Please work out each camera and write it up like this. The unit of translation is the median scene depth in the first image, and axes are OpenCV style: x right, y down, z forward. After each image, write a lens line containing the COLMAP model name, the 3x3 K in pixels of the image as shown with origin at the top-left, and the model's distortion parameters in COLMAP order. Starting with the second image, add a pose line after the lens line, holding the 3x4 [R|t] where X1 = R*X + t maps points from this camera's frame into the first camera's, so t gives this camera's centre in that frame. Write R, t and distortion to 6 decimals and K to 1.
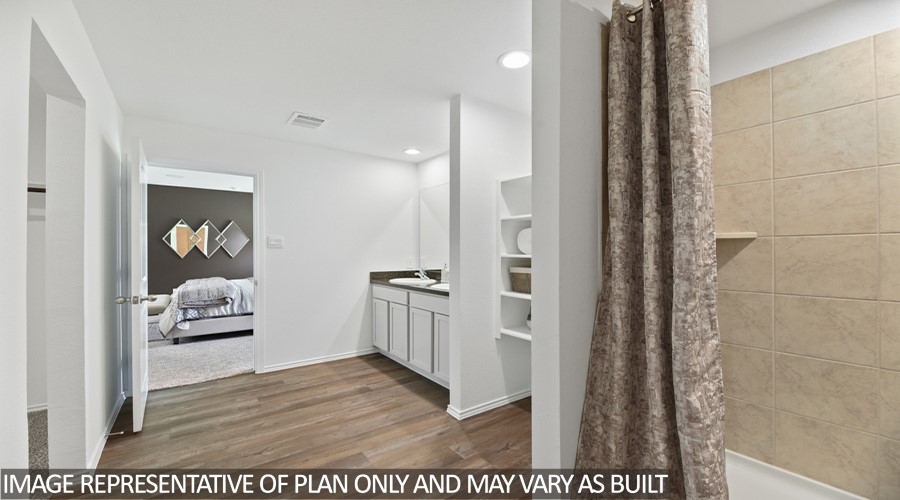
lens RADIAL K [[352.5, 0, 450.0], [0, 352.5, 250.0], [0, 0, 1]] dist [-0.002219, 0.000010]
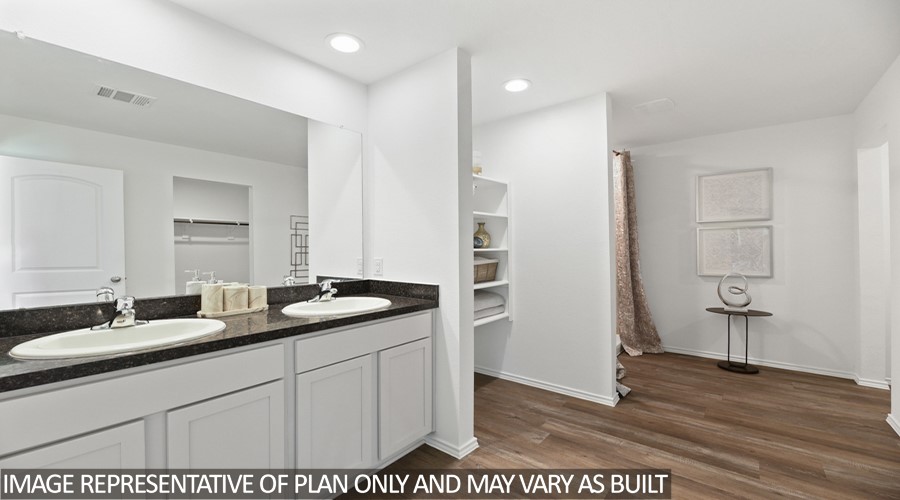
lens RADIAL K [[352.5, 0, 450.0], [0, 352.5, 250.0], [0, 0, 1]] dist [-0.002219, 0.000010]
pose [[-0.232910, 0.010887, 0.972437, -0.808590], [0.010354, 0.999908, -0.008715, 0.034012], [-0.972443, 0.008039, -0.233001, 1.329893]]
